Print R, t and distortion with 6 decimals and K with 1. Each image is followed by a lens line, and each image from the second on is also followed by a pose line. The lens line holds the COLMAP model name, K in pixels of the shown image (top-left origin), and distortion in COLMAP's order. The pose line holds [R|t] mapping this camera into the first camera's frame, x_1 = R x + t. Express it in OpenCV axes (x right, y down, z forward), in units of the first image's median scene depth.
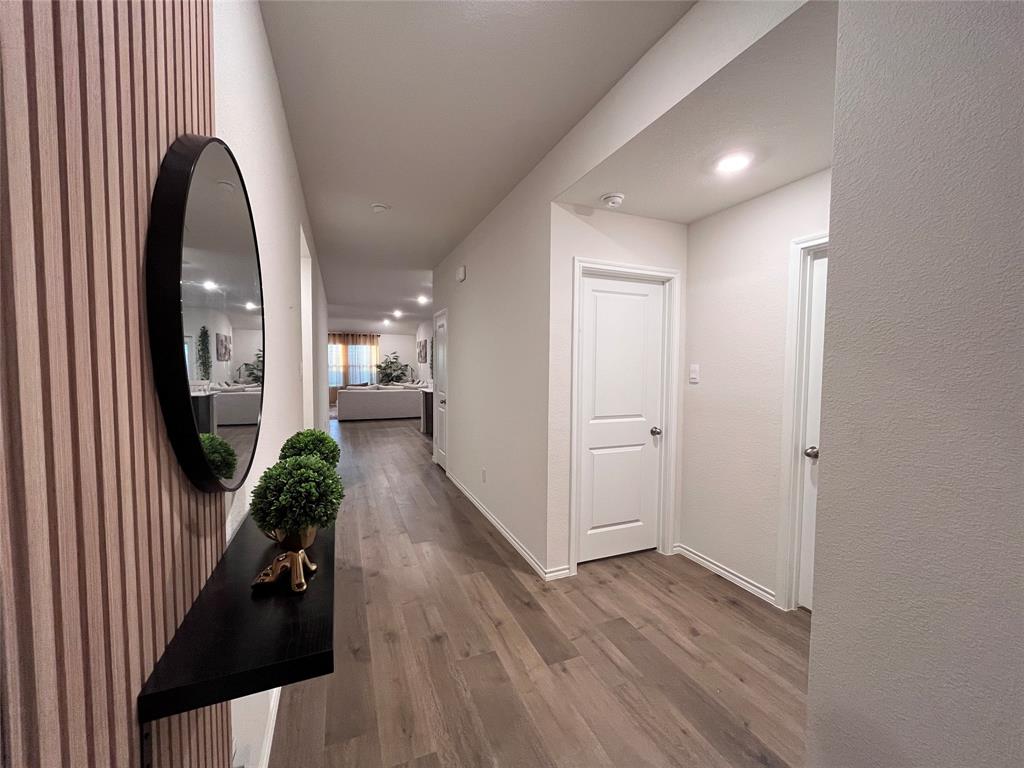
lens RADIAL K [[415.1, 0, 514.2], [0, 415.1, 385.3], [0, 0, 1]] dist [-0.002870, 0.000652]
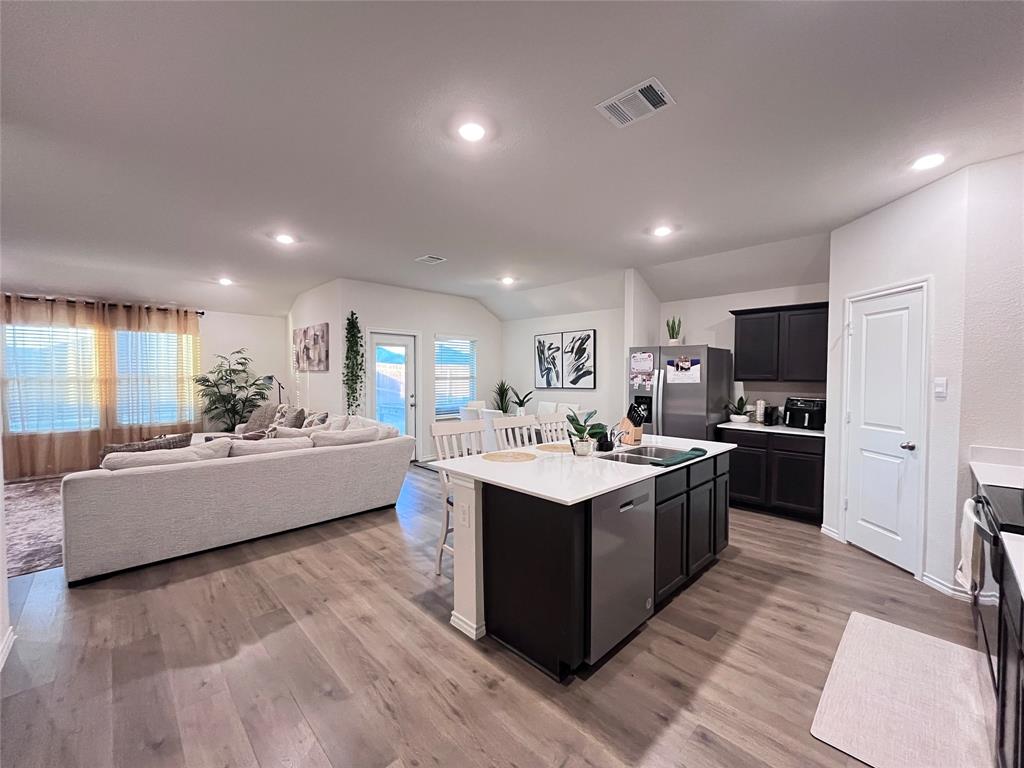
lens RADIAL K [[415.1, 0, 511.0], [0, 415.1, 384.6], [0, 0, 1]] dist [-0.002870, 0.000652]
pose [[0.928962, -0.009090, 0.370063, -0.178086], [0.017324, 0.999671, -0.018934, -0.026056], [-0.369769, 0.024000, 0.928814, 0.450186]]
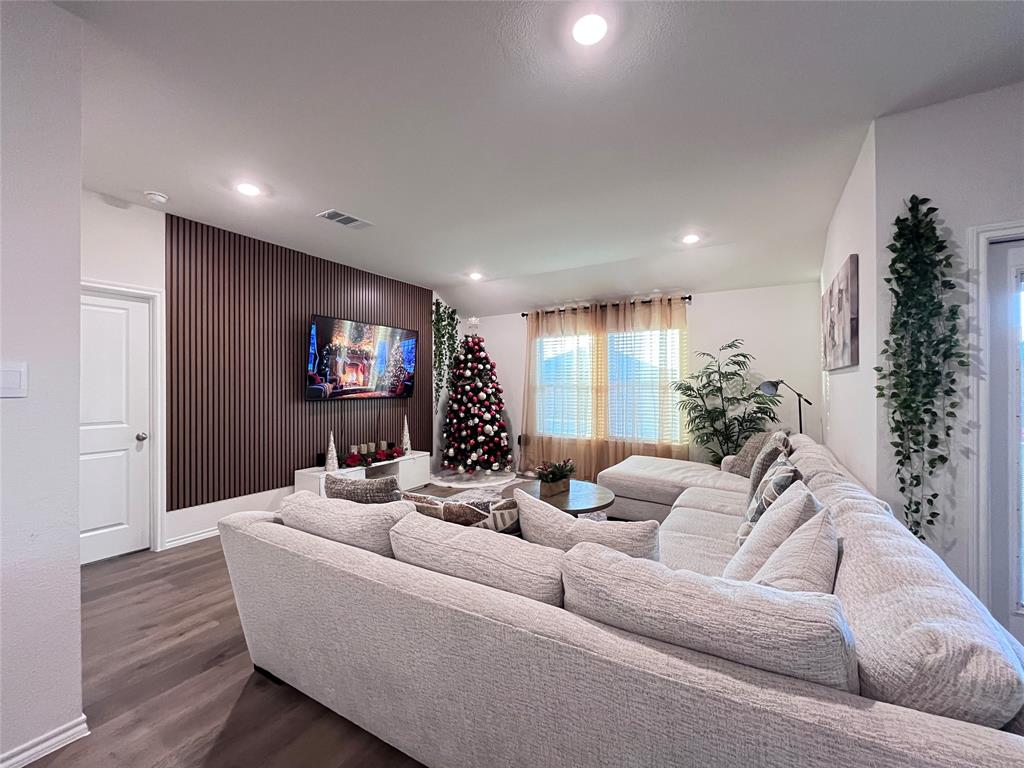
lens RADIAL K [[415.1, 0, 511.9], [0, 415.1, 384.2], [0, 0, 1]] dist [-0.002870, 0.000652]
pose [[0.594510, -0.007821, -0.804050, -0.138282], [-0.035128, 0.998745, -0.035689, -0.031594], [0.803320, 0.049462, 0.593489, 0.688020]]
